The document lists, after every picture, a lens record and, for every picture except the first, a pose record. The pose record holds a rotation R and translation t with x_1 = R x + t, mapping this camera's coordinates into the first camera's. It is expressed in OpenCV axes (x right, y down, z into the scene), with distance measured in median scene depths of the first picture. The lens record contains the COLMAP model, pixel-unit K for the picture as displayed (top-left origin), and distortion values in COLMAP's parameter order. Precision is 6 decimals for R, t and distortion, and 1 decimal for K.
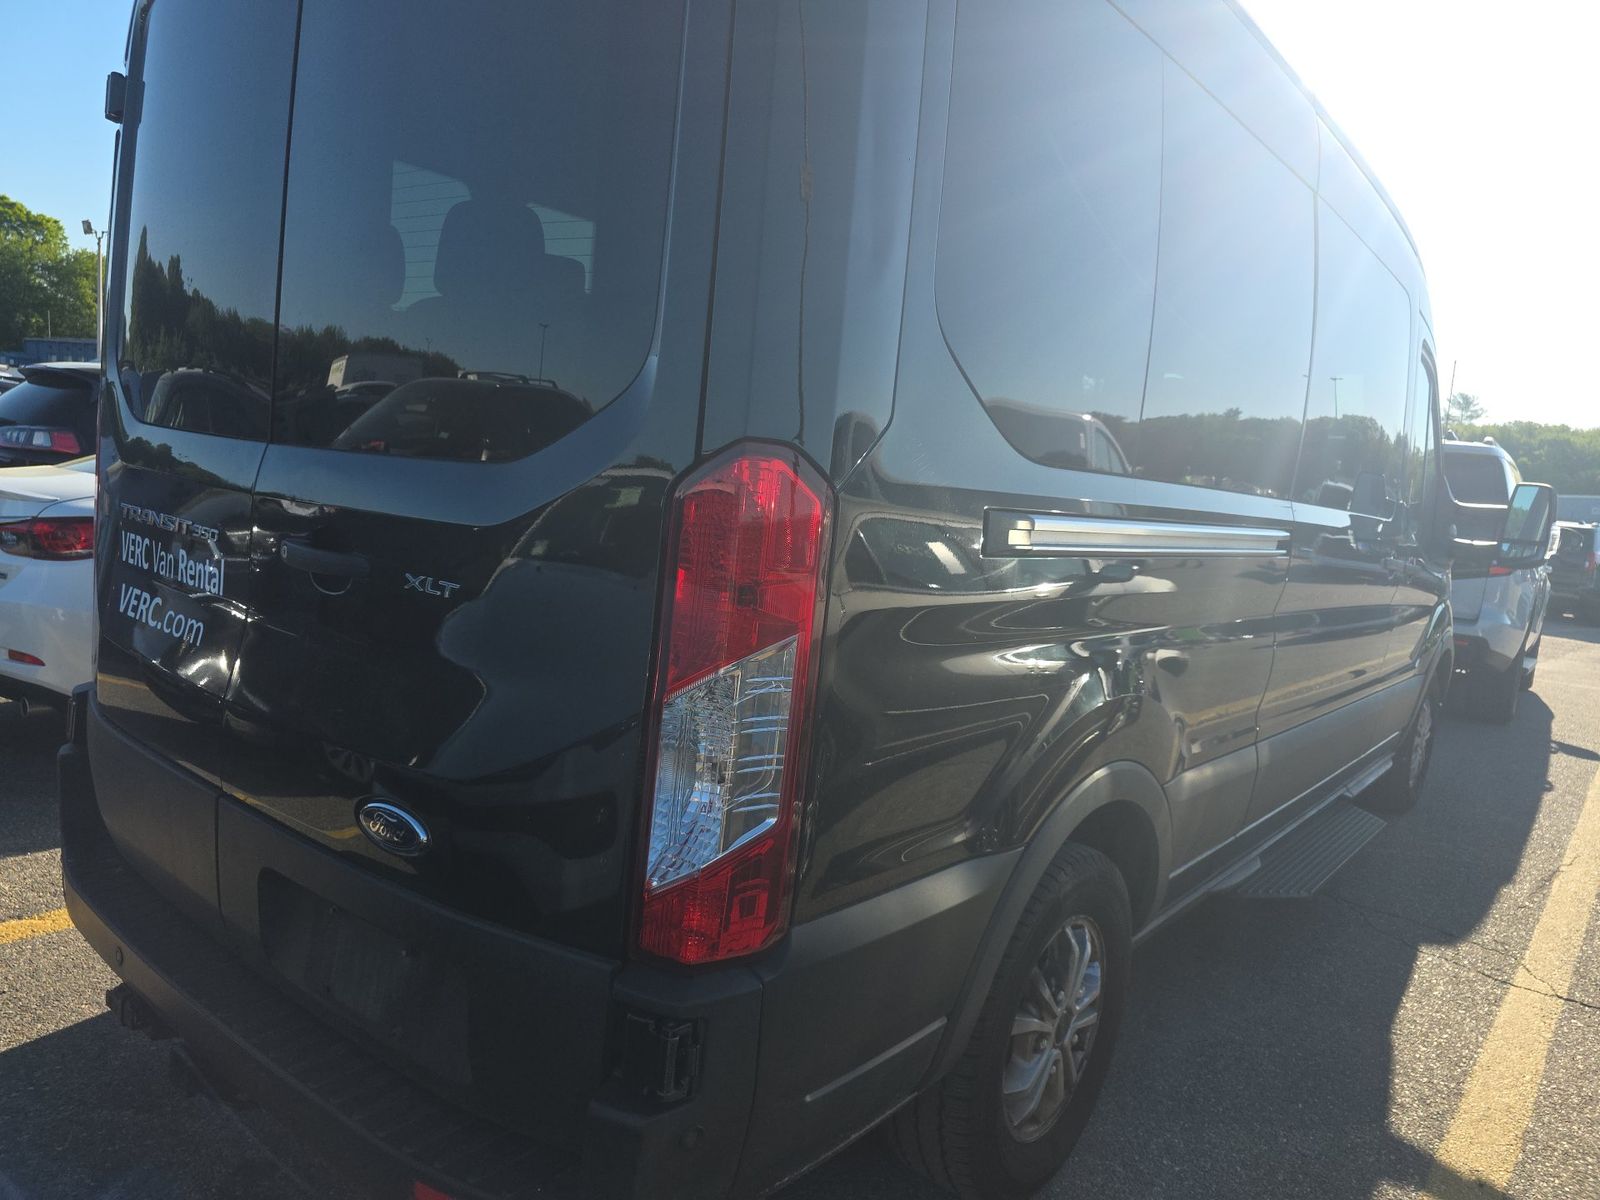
lens RADIAL K [[1073.6, 0, 797.5], [0, 1073.6, 595.2], [0, 0, 1]] dist [0.053626, -0.030837]
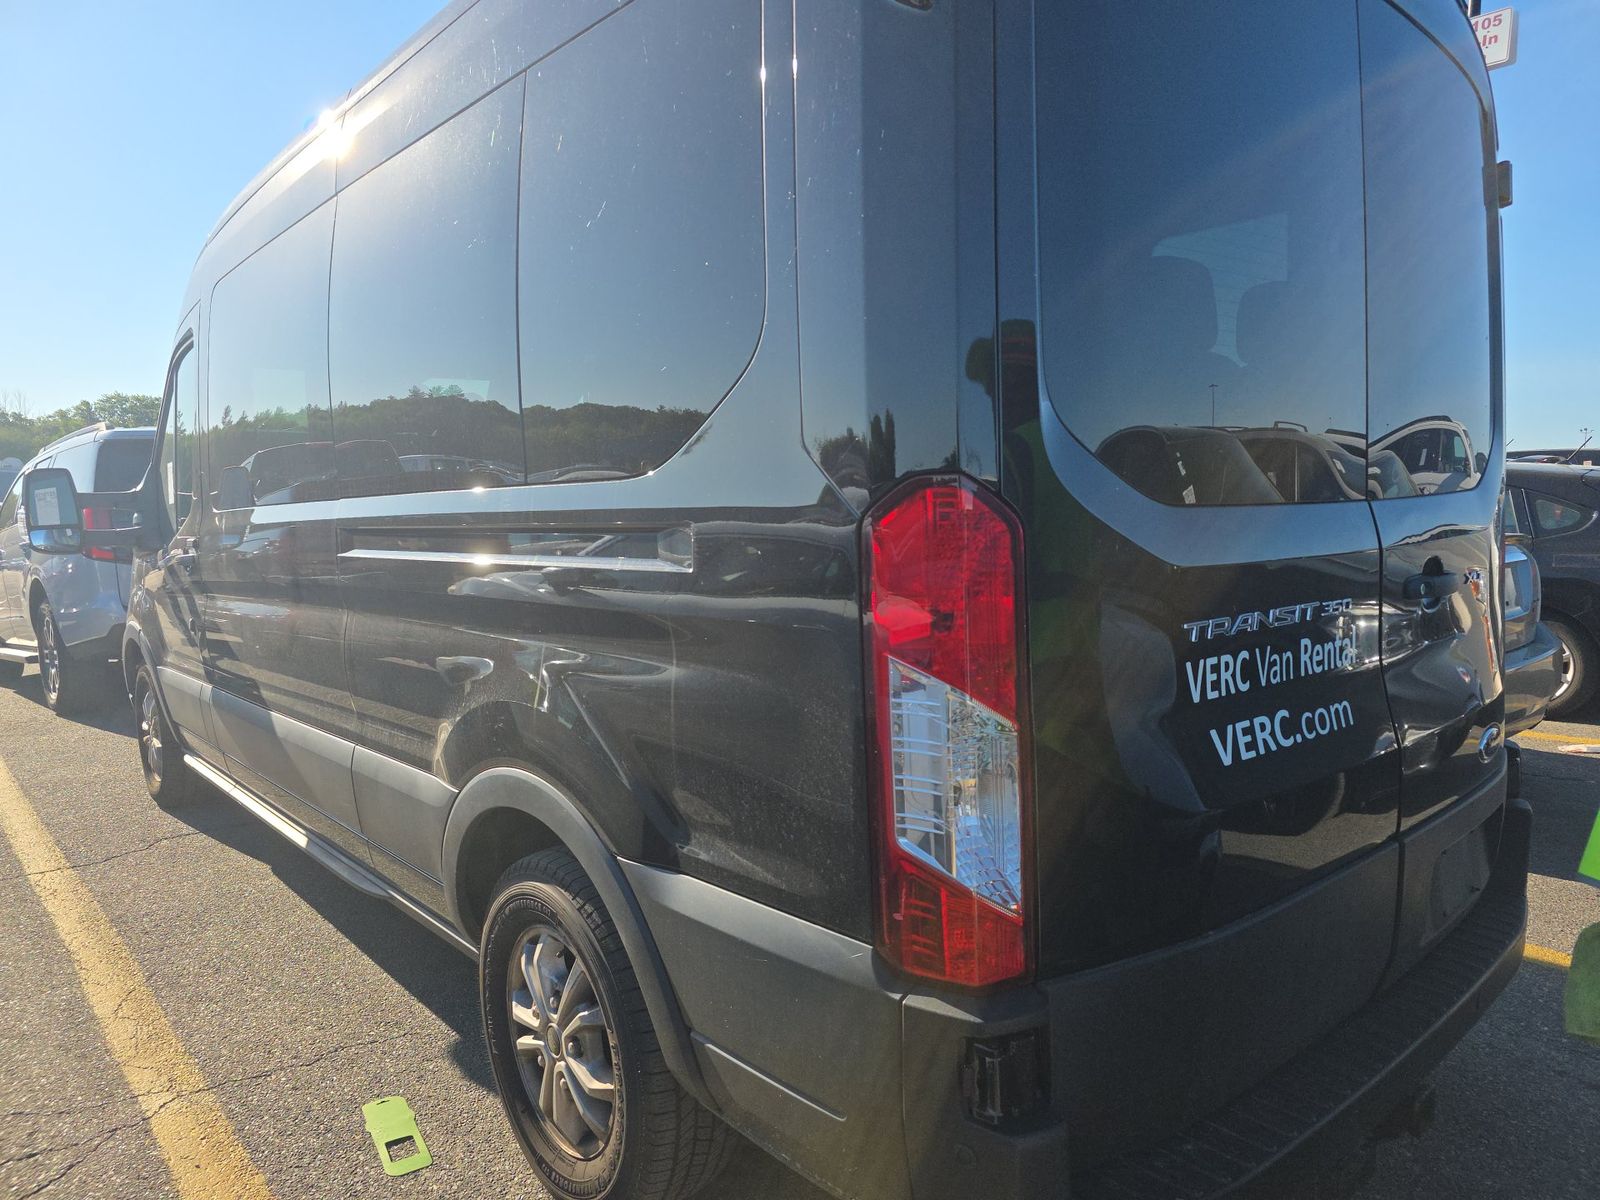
lens RADIAL K [[1073.6, 0, 797.5], [0, 1073.6, 595.2], [0, 0, 1]] dist [0.053626, -0.030837]
pose [[0.158447, -0.184764, 0.969926, -1.411302], [0.156794, 0.974579, 0.160036, -0.267384], [-0.974839, 0.126721, 0.183389, 1.192856]]
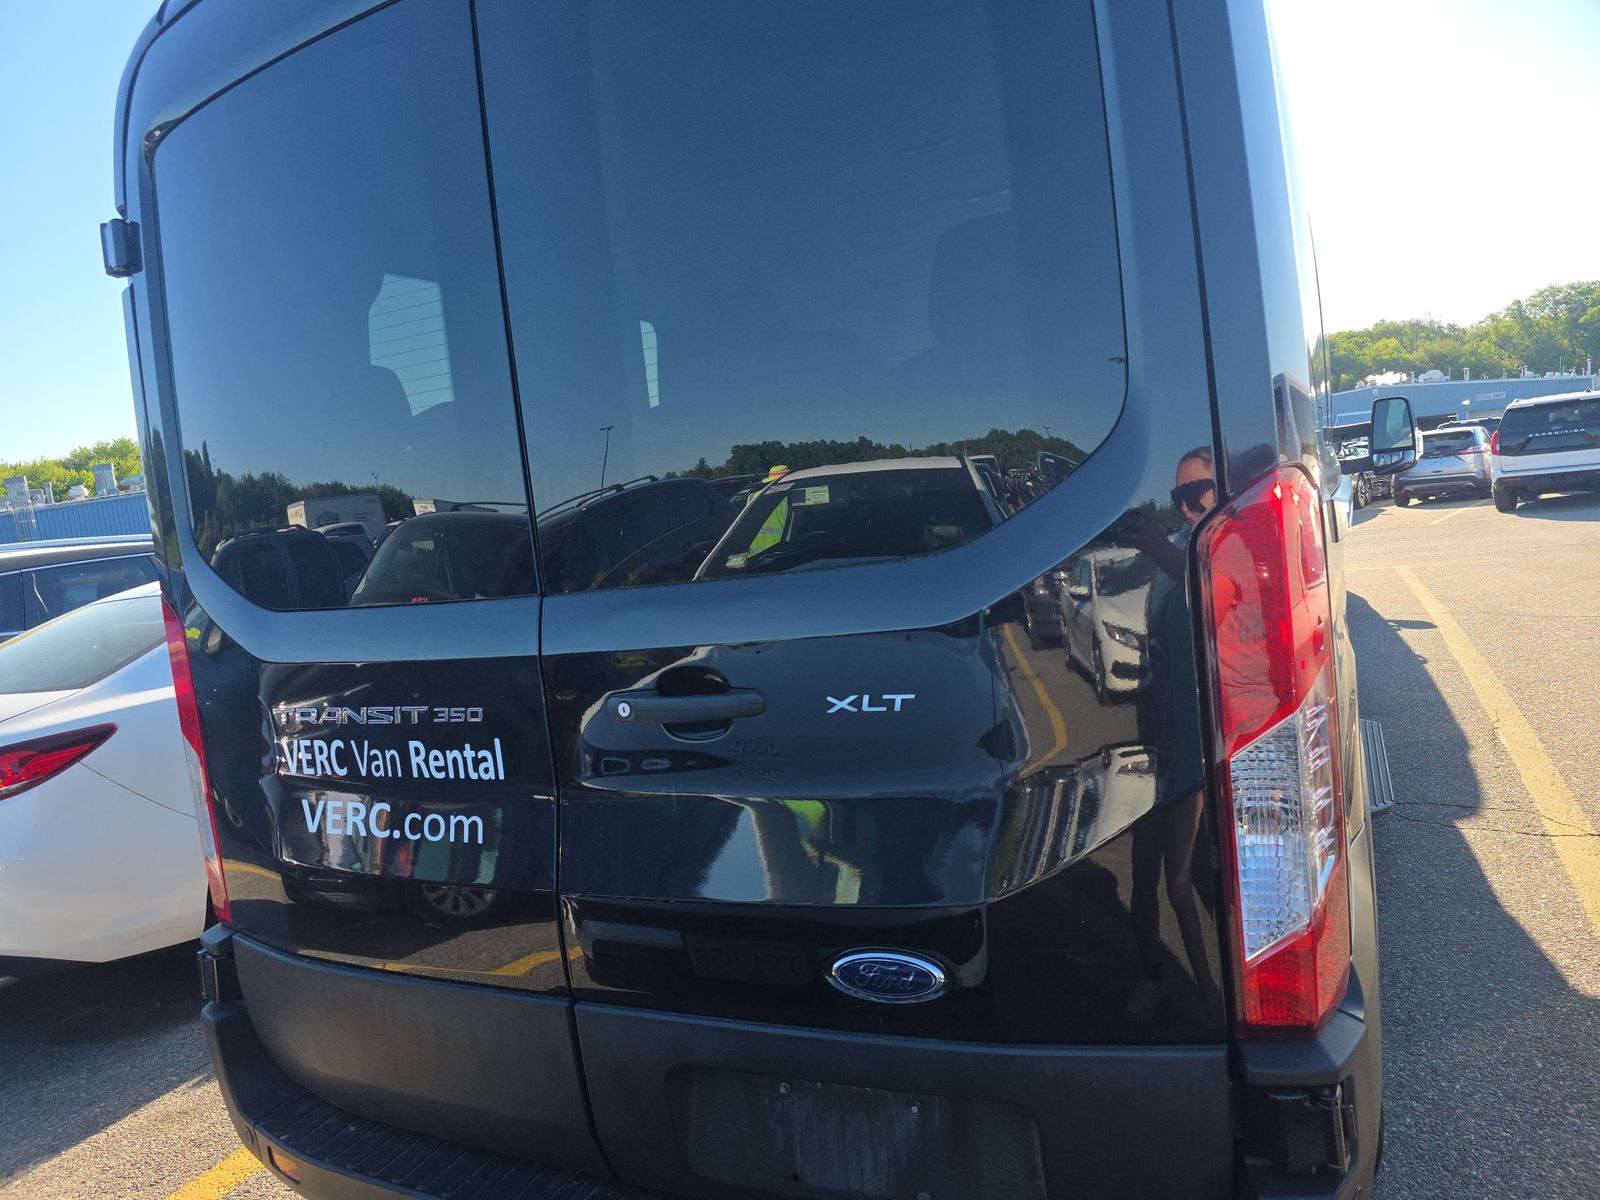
lens RADIAL K [[1073.6, 0, 797.5], [0, 1073.6, 595.2], [0, 0, 1]] dist [0.053626, -0.030837]
pose [[0.952776, -0.220446, 0.208859, -0.416236], [0.226918, 0.973887, -0.007242, -0.076870], [-0.201808, 0.054294, 0.977919, 0.090188]]
